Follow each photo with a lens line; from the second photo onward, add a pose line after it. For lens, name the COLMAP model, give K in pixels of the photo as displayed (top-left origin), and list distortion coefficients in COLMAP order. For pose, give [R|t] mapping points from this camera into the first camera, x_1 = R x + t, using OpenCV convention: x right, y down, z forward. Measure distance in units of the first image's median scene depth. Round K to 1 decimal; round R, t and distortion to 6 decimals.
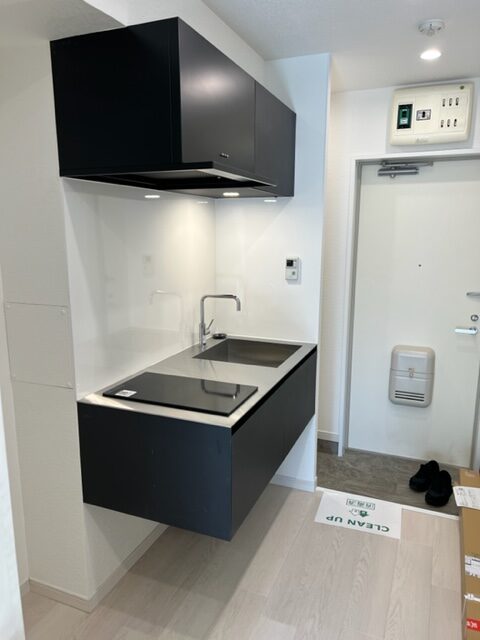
lens RADIAL K [[483.1, 0, 236.6], [0, 483.1, 318.1], [0, 0, 1]] dist [0.049392, -0.050216]
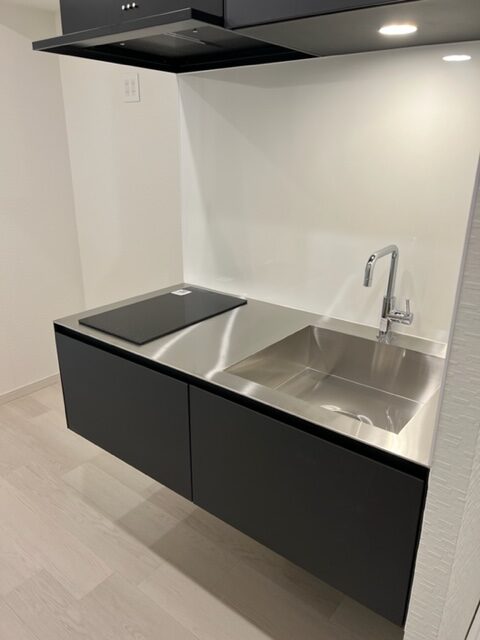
lens RADIAL K [[483.1, 0, 236.1], [0, 483.1, 321.0], [0, 0, 1]] dist [0.049392, -0.050216]
pose [[-0.285249, 0.317681, -0.904274, 0.630582], [-0.180708, 0.908726, 0.376248, -0.180712], [0.941264, 0.270734, -0.201806, 1.226470]]
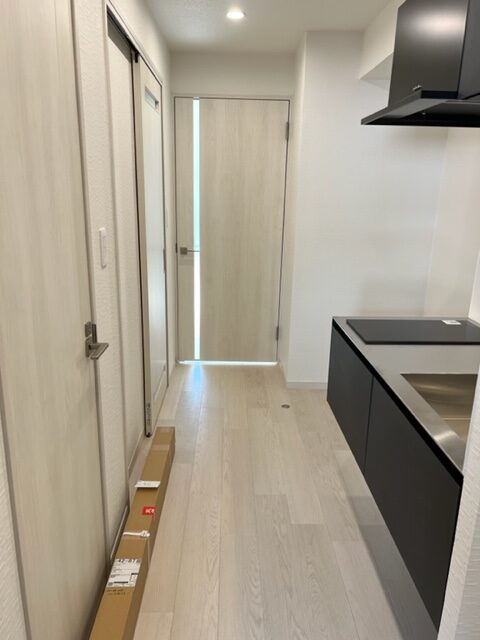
lens RADIAL K [[483.1, 0, 237.7], [0, 483.1, 323.7], [0, 0, 1]] dist [0.049392, -0.050216]
pose [[-0.916501, 0.089049, -0.389996, 0.607108], [-0.093311, 0.900428, 0.424880, -0.250374], [0.388998, 0.425794, -0.816933, 1.586528]]
